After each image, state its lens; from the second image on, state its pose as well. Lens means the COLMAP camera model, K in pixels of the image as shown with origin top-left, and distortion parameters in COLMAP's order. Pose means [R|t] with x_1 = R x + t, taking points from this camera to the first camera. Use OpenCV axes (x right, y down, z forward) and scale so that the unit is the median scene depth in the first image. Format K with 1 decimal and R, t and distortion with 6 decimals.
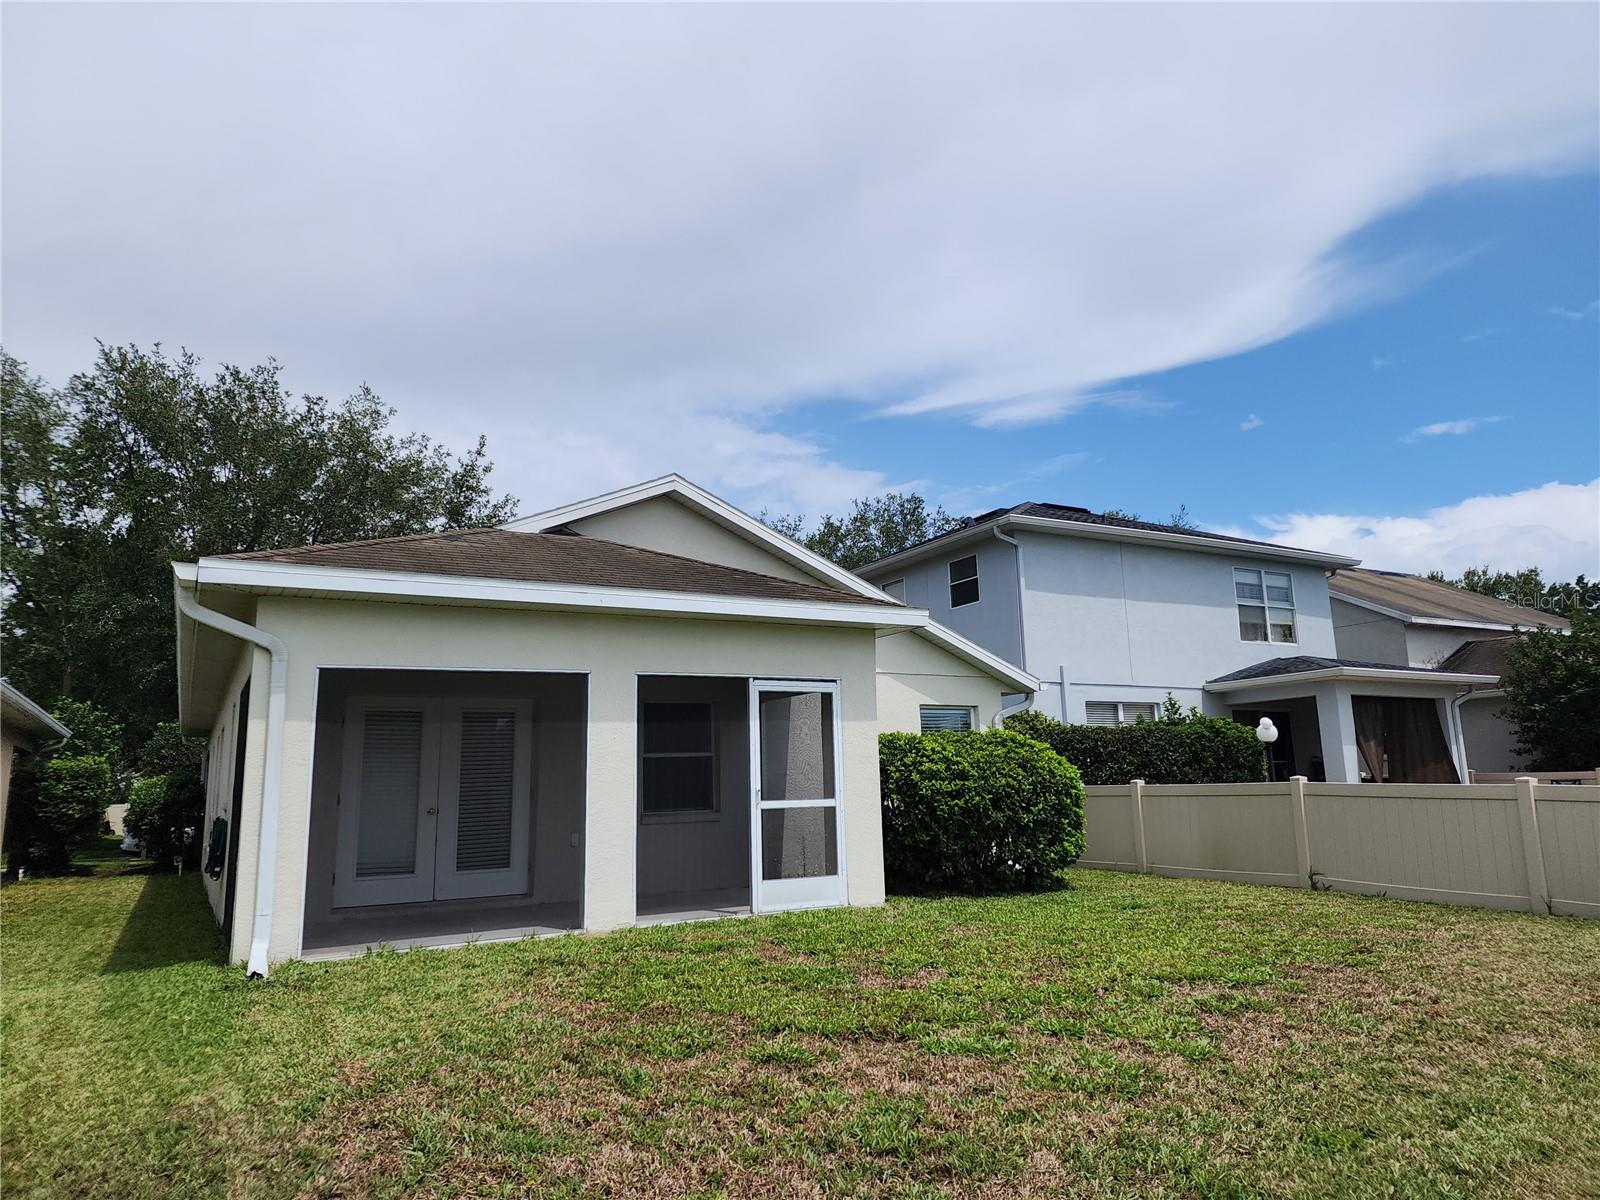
lens RADIAL K [[1072.1, 0, 817.1], [0, 1072.1, 610.2], [0, 0, 1]] dist [0.089417, -0.084838]
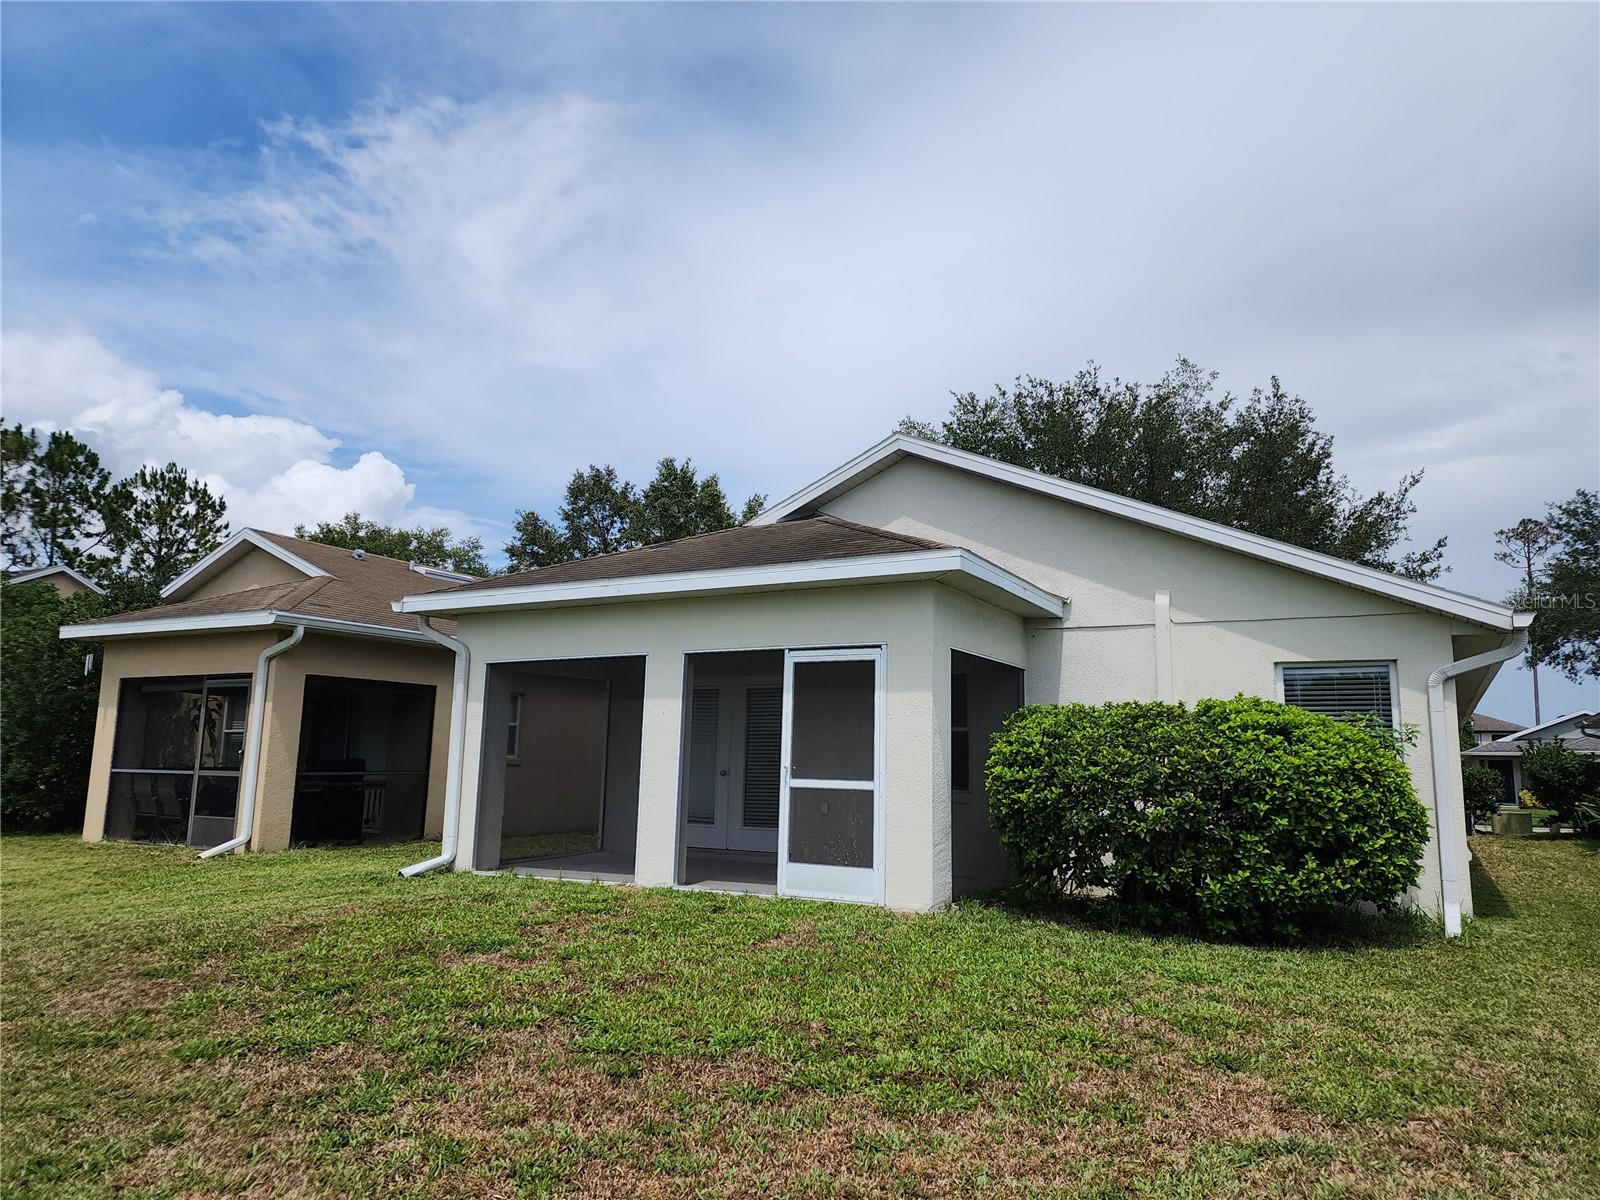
lens RADIAL K [[1072.1, 0, 817.1], [0, 1072.1, 610.2], [0, 0, 1]] dist [0.089417, -0.084838]
pose [[0.507755, -0.083501, -0.857445, 0.774490], [0.109133, 0.993508, -0.032126, 0.062708], [0.854561, -0.077263, 0.513572, 0.541877]]
